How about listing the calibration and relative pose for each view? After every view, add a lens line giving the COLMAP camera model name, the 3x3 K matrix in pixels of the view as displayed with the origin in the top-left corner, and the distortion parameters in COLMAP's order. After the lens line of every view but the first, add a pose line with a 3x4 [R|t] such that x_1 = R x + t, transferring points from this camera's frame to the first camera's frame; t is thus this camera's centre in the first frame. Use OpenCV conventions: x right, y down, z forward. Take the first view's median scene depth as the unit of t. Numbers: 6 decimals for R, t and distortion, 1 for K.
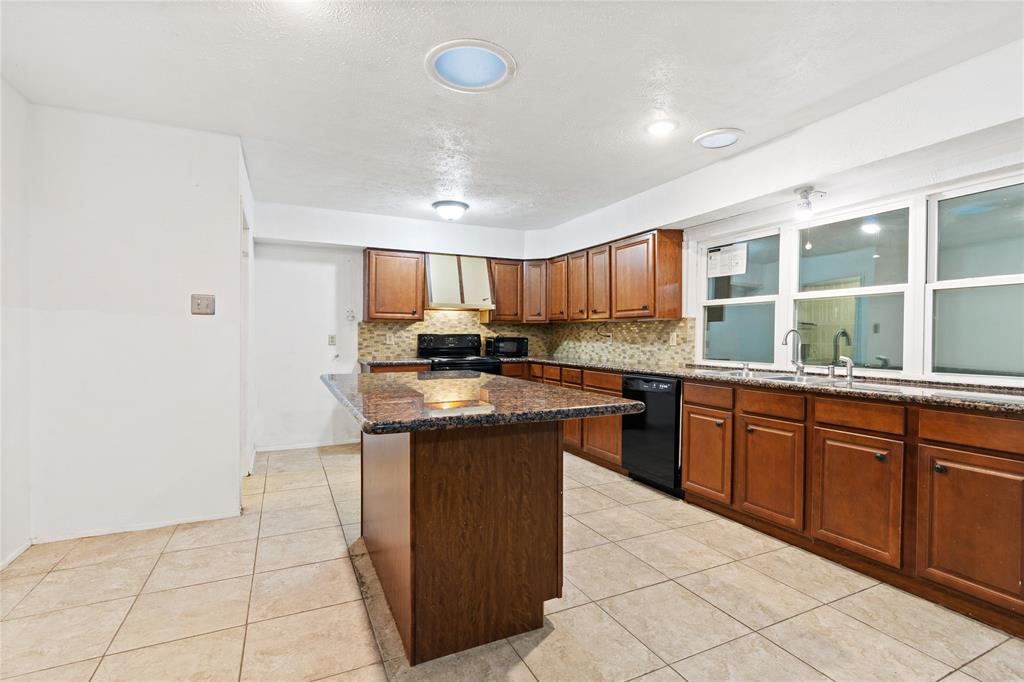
lens RADIAL K [[479.7, 0, 512.5], [0, 479.7, 347.1], [0, 0, 1]] dist [-0.003714, -0.000302]
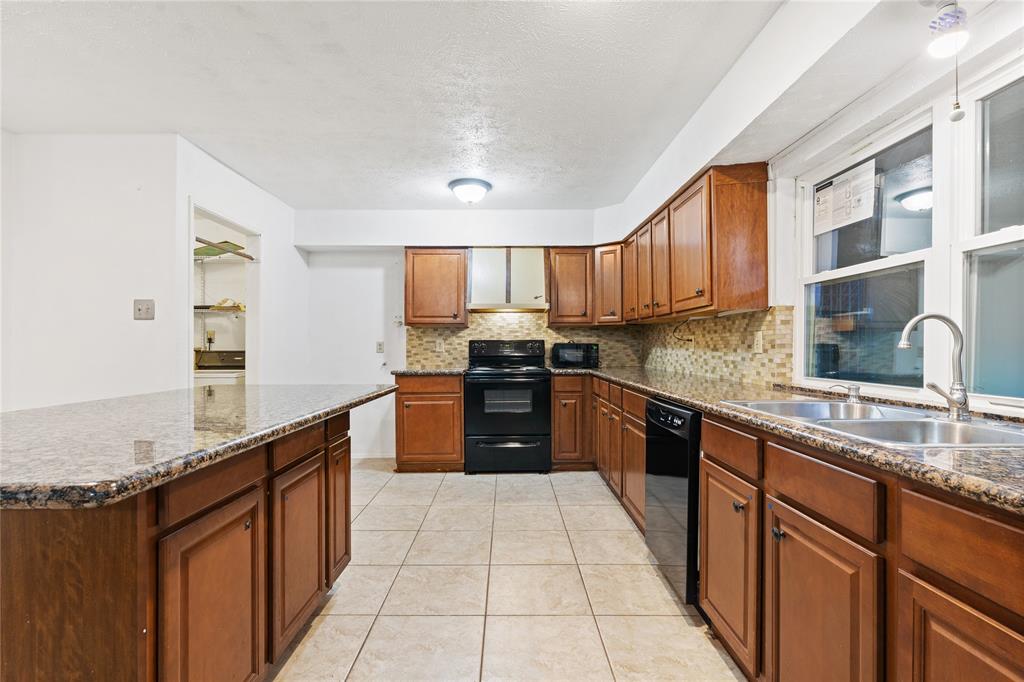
lens RADIAL K [[466.5, 0, 508.2], [0, 466.5, 347.4], [0, 0, 1]] dist [-0.002327, -0.000139]
pose [[0.901873, -0.003945, -0.431983, 0.267513], [-0.004863, 0.999802, -0.019285, 0.002427], [0.431974, 0.019493, 0.901675, 0.283185]]
